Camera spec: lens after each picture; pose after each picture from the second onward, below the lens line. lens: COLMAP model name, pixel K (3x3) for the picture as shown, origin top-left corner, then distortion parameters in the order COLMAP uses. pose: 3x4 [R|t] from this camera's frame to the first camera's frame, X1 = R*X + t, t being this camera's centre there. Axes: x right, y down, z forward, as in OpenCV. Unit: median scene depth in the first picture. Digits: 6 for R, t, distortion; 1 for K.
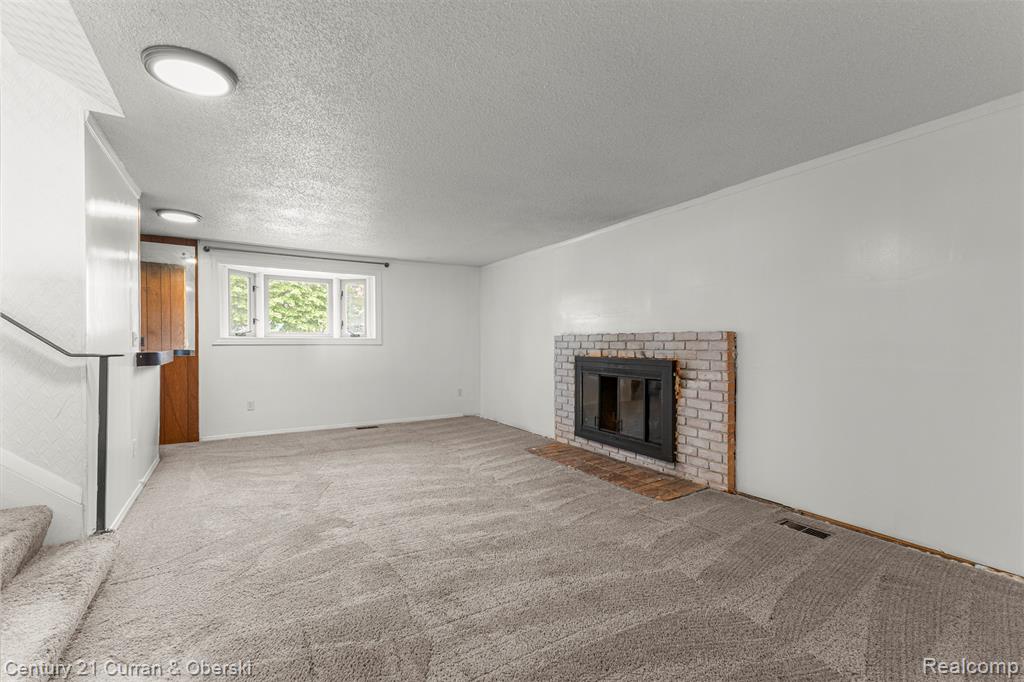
lens RADIAL K [[441.3, 0, 517.4], [0, 441.3, 340.0], [0, 0, 1]] dist [0.006291, 0.001422]
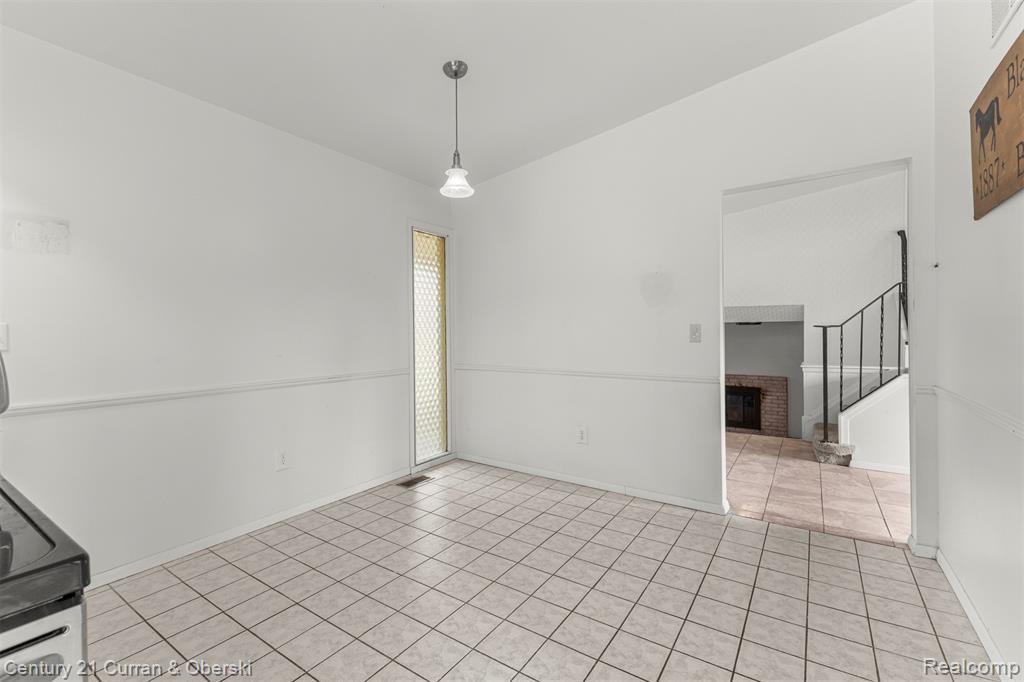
lens RADIAL K [[441.3, 0, 519.2], [0, 441.3, 340.8], [0, 0, 1]] dist [0.006291, 0.001422]
pose [[0.916568, -0.008975, 0.399778, -1.585435], [0.001328, 0.999811, 0.019401, -0.226393], [-0.399877, -0.017252, 0.916406, -0.606090]]
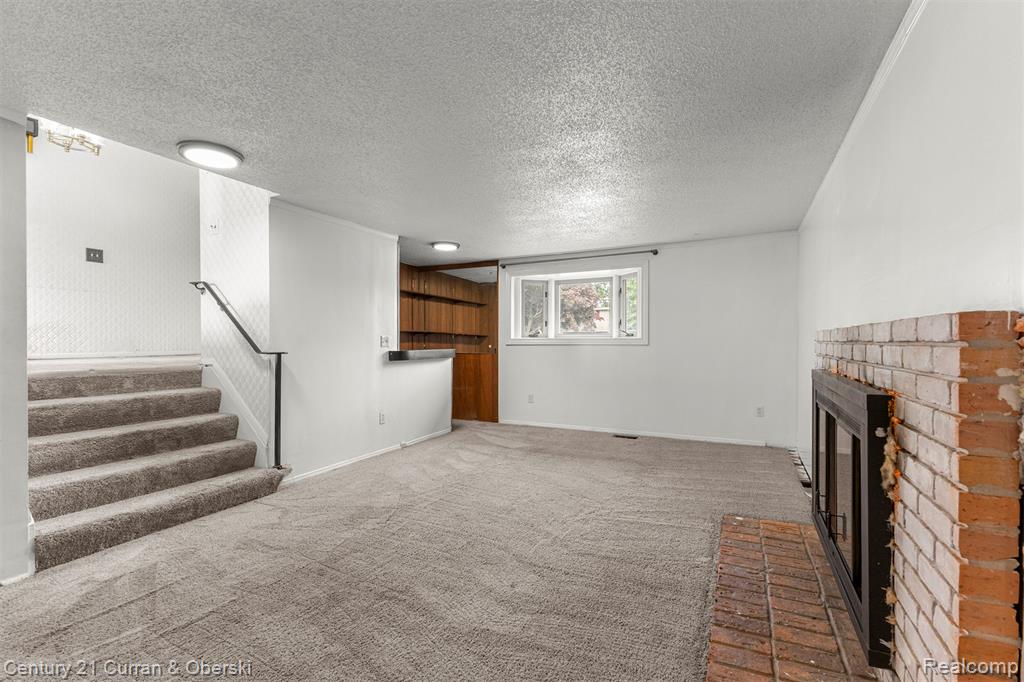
lens RADIAL K [[441.3, 0, 514.1], [0, 441.3, 347.5], [0, 0, 1]] dist [0.006291, 0.001422]
pose [[0.541068, 0.009240, -0.840928, 0.431176], [0.008101, 0.999836, 0.016199, -0.001324], [0.840940, -0.015577, 0.540904, 0.468949]]
